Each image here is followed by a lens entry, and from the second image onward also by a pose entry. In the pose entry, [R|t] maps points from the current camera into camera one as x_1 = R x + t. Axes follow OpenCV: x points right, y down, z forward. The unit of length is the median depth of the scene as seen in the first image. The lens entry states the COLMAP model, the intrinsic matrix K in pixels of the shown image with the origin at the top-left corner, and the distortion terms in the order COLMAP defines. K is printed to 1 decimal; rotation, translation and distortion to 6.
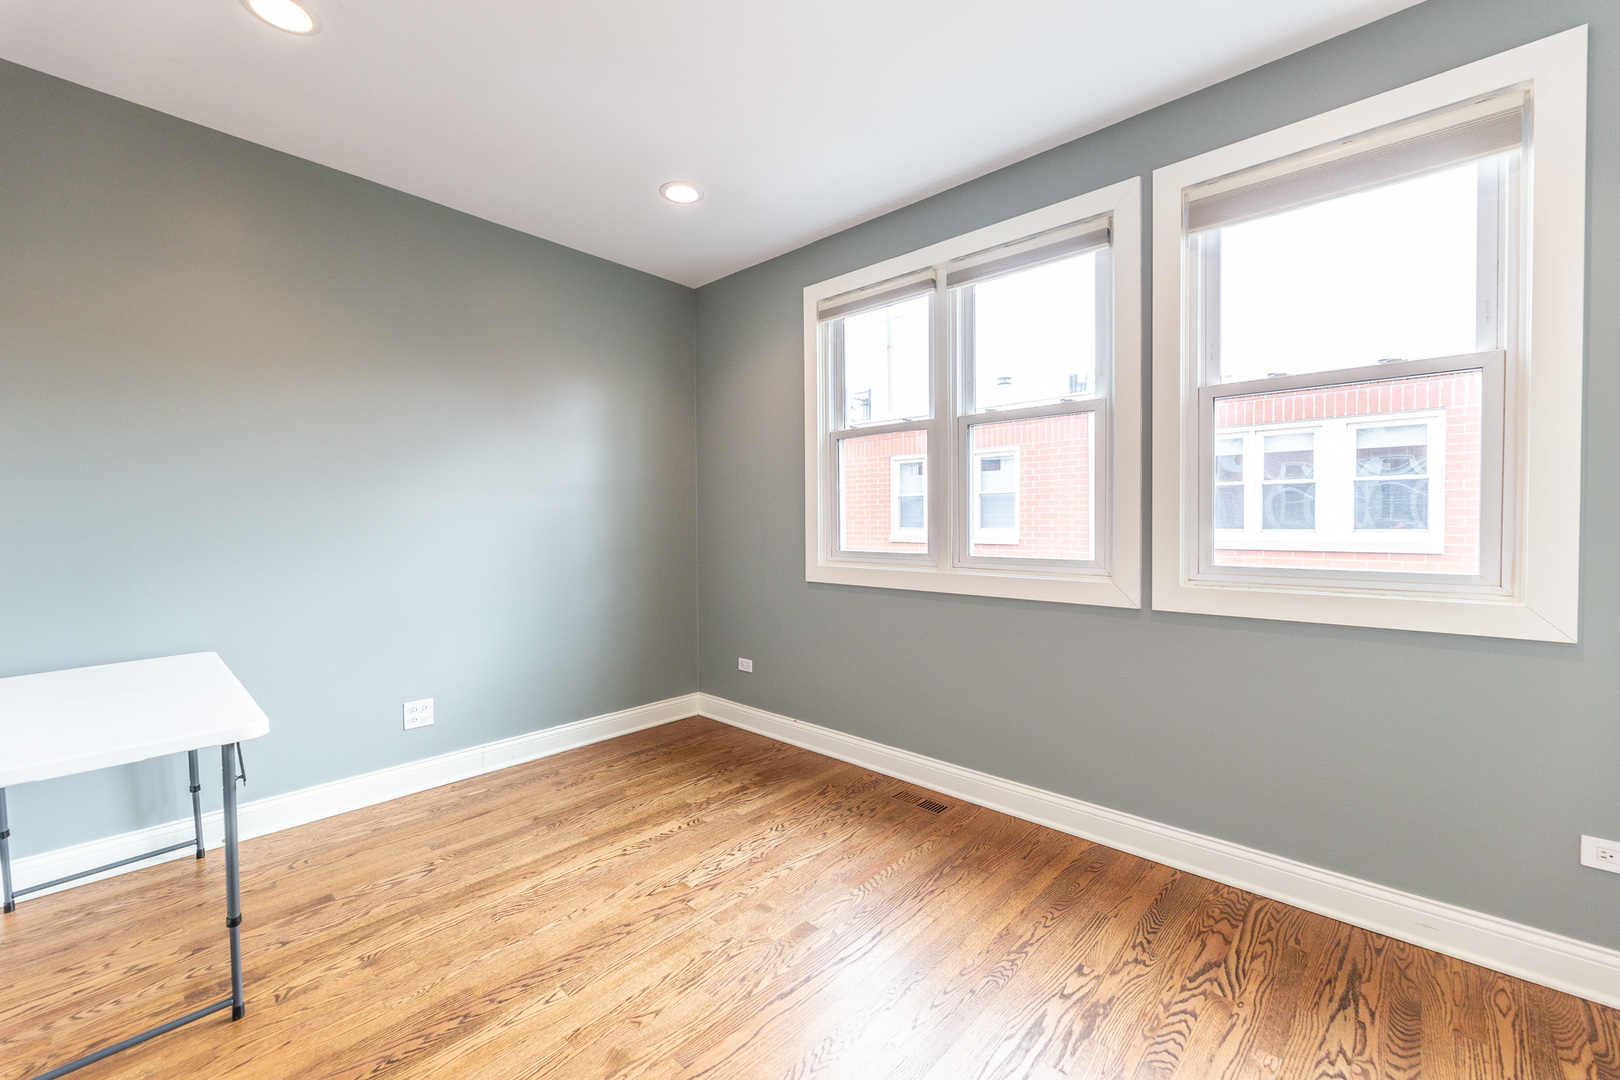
lens RADIAL K [[657.7, 0, 807.0], [0, 657.7, 532.1], [0, 0, 1]] dist [-0.000282, -0.000363]
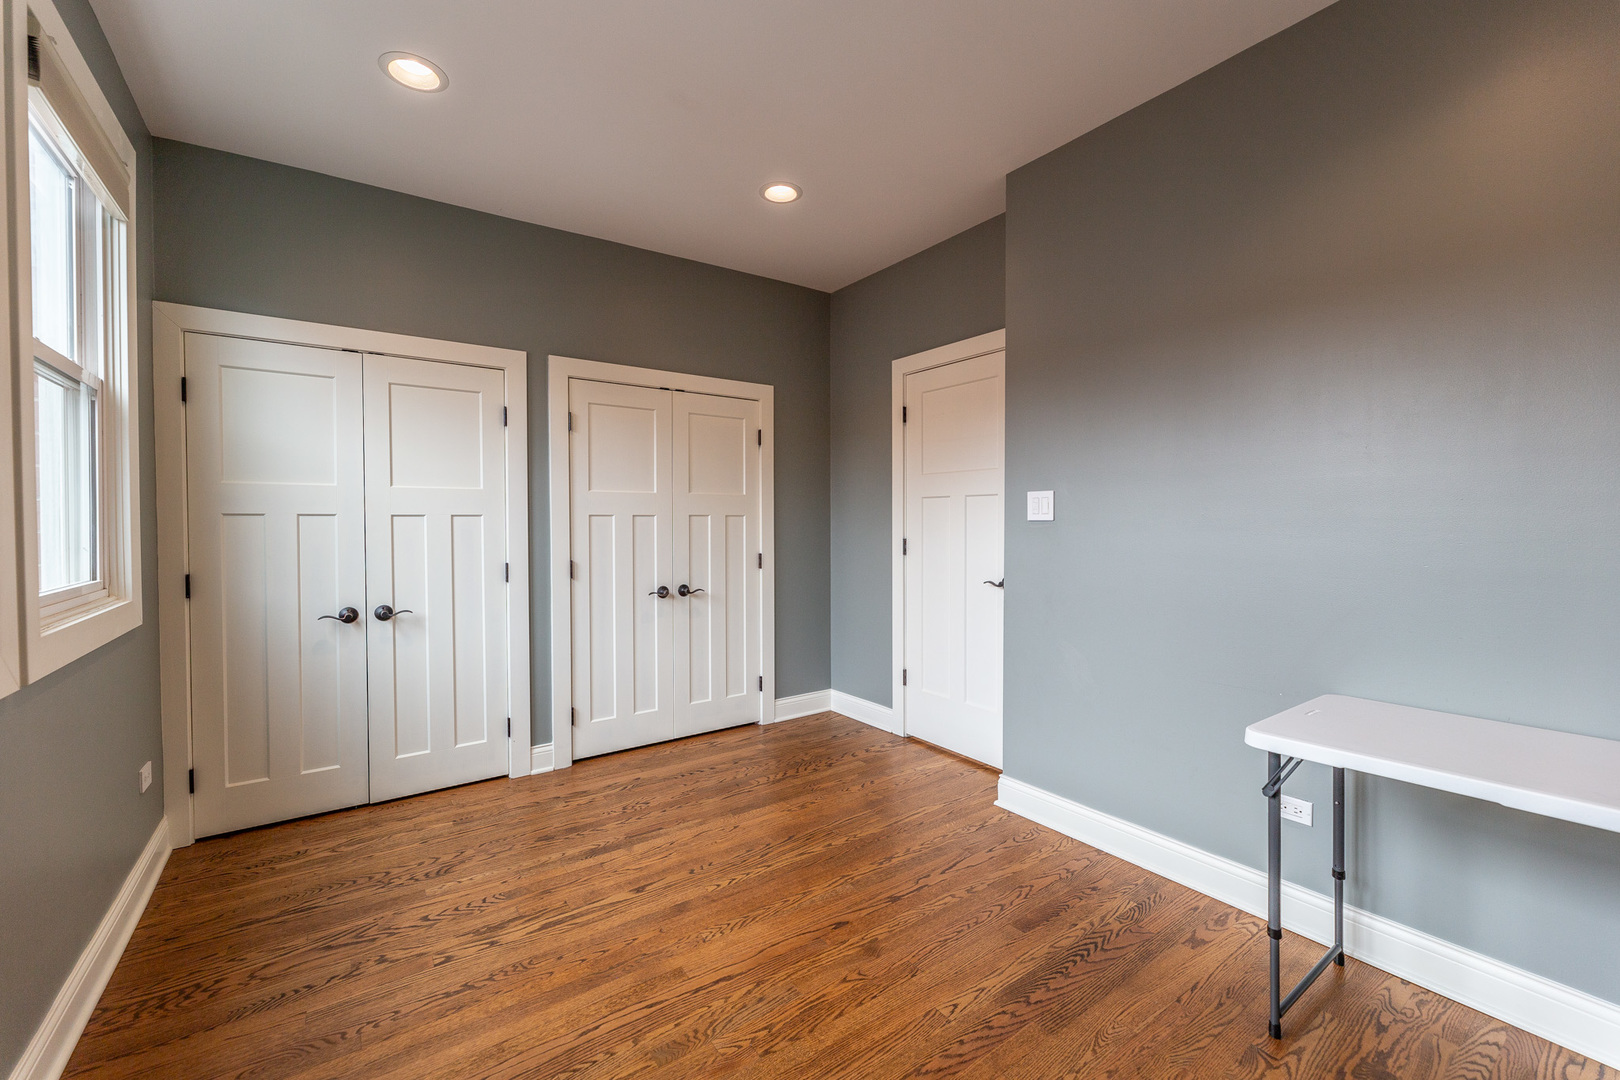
lens RADIAL K [[657.7, 0, 806.9], [0, 657.7, 530.1], [0, 0, 1]] dist [-0.000282, -0.000363]
pose [[-0.979927, 0.006385, 0.199254, -0.369299], [0.014600, 0.999102, 0.039784, -0.048236], [-0.198821, 0.041894, -0.979140, 1.945673]]
